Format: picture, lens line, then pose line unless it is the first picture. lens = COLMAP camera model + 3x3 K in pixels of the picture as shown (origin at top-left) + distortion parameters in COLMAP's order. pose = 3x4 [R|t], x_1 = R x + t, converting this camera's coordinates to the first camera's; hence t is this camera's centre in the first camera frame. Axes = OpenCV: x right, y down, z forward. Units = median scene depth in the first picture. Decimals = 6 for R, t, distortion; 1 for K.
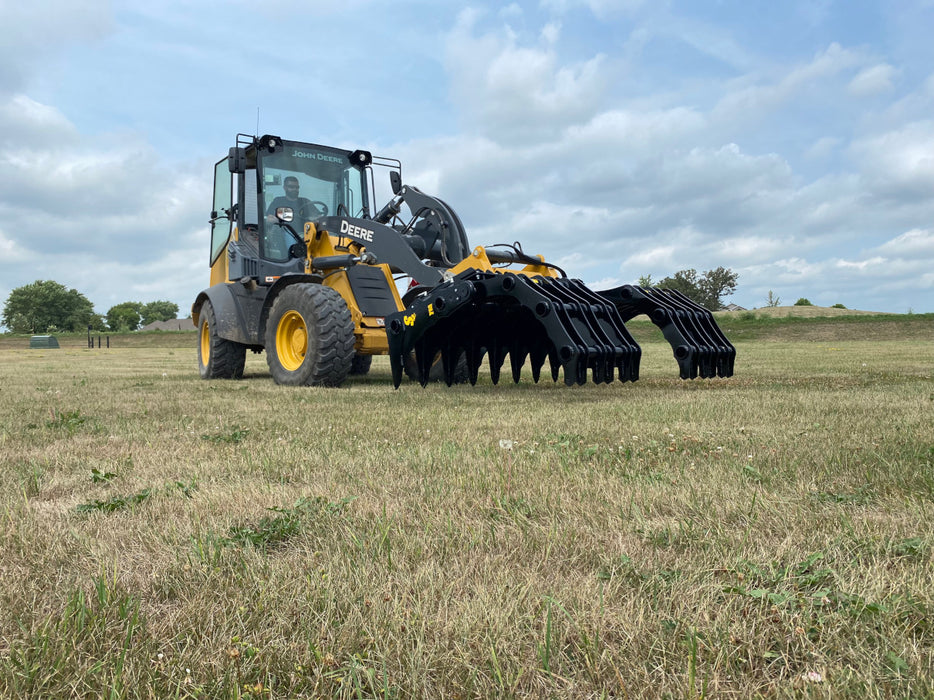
lens RADIAL K [[707.2, 0, 453.0], [0, 707.2, 364.9], [0, 0, 1]] dist [0.012663, -0.023672]
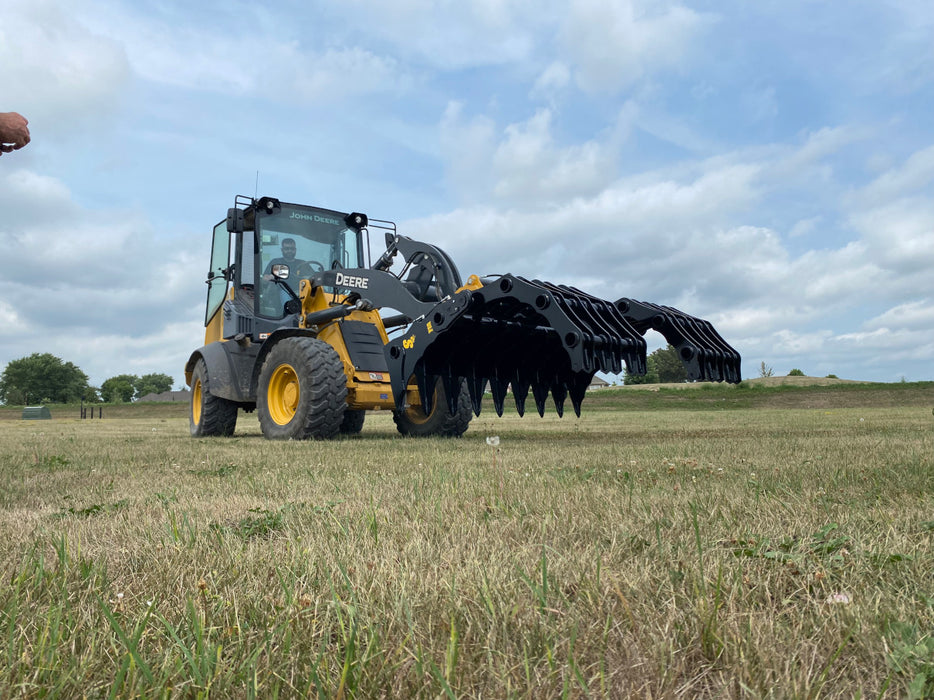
lens RADIAL K [[707.2, 0, 447.9], [0, 707.2, 354.4], [0, 0, 1]] dist [0.012663, -0.023672]
pose [[0.999999, -0.000878, 0.001274, 0.000807], [0.001021, 0.993151, -0.116830, 0.022714], [-0.001163, 0.116831, 0.993151, 0.006413]]
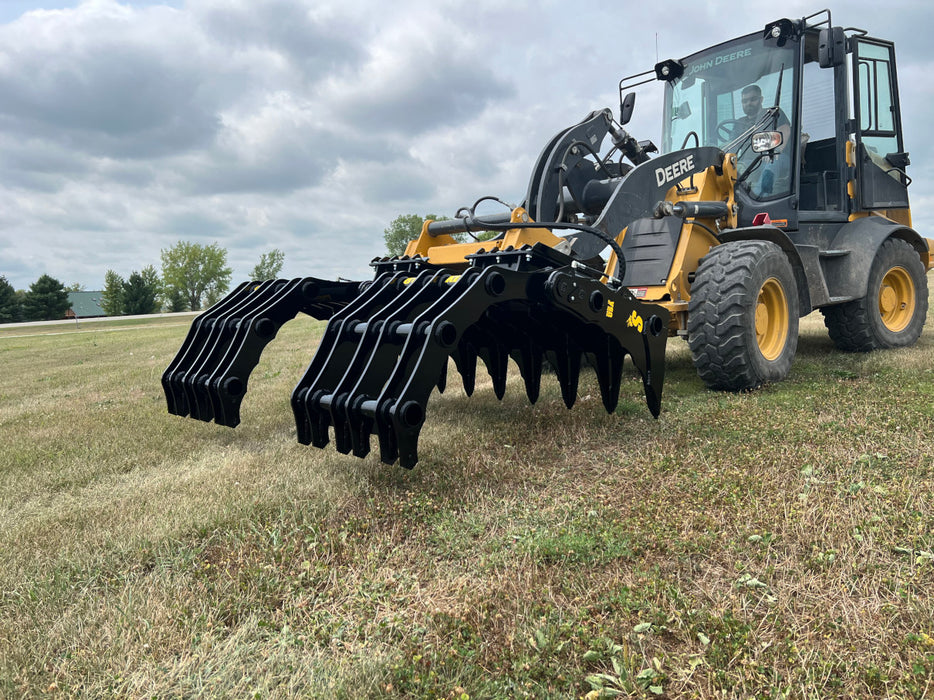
lens RADIAL K [[707.2, 0, 467.9], [0, 707.2, 351.4], [0, 0, 1]] dist [0.012663, -0.023672]
pose [[0.053904, 0.090117, -0.994471, 0.612374], [0.032074, 0.995249, 0.091926, -0.069856], [0.998031, -0.036852, 0.050757, 0.736145]]
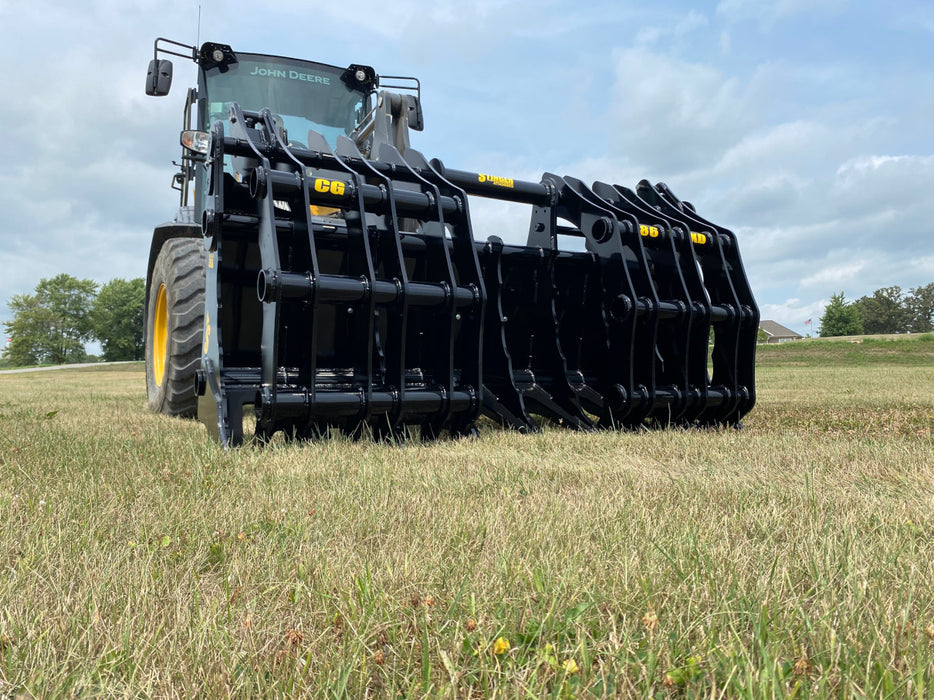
lens RADIAL K [[707.2, 0, 451.9], [0, 707.2, 352.1], [0, 0, 1]] dist [0.012663, -0.023672]
pose [[0.972406, -0.000605, -0.233296, 0.127971], [-0.012440, 0.998439, -0.054441, 0.007822], [0.232965, 0.055841, 0.970881, 0.417886]]
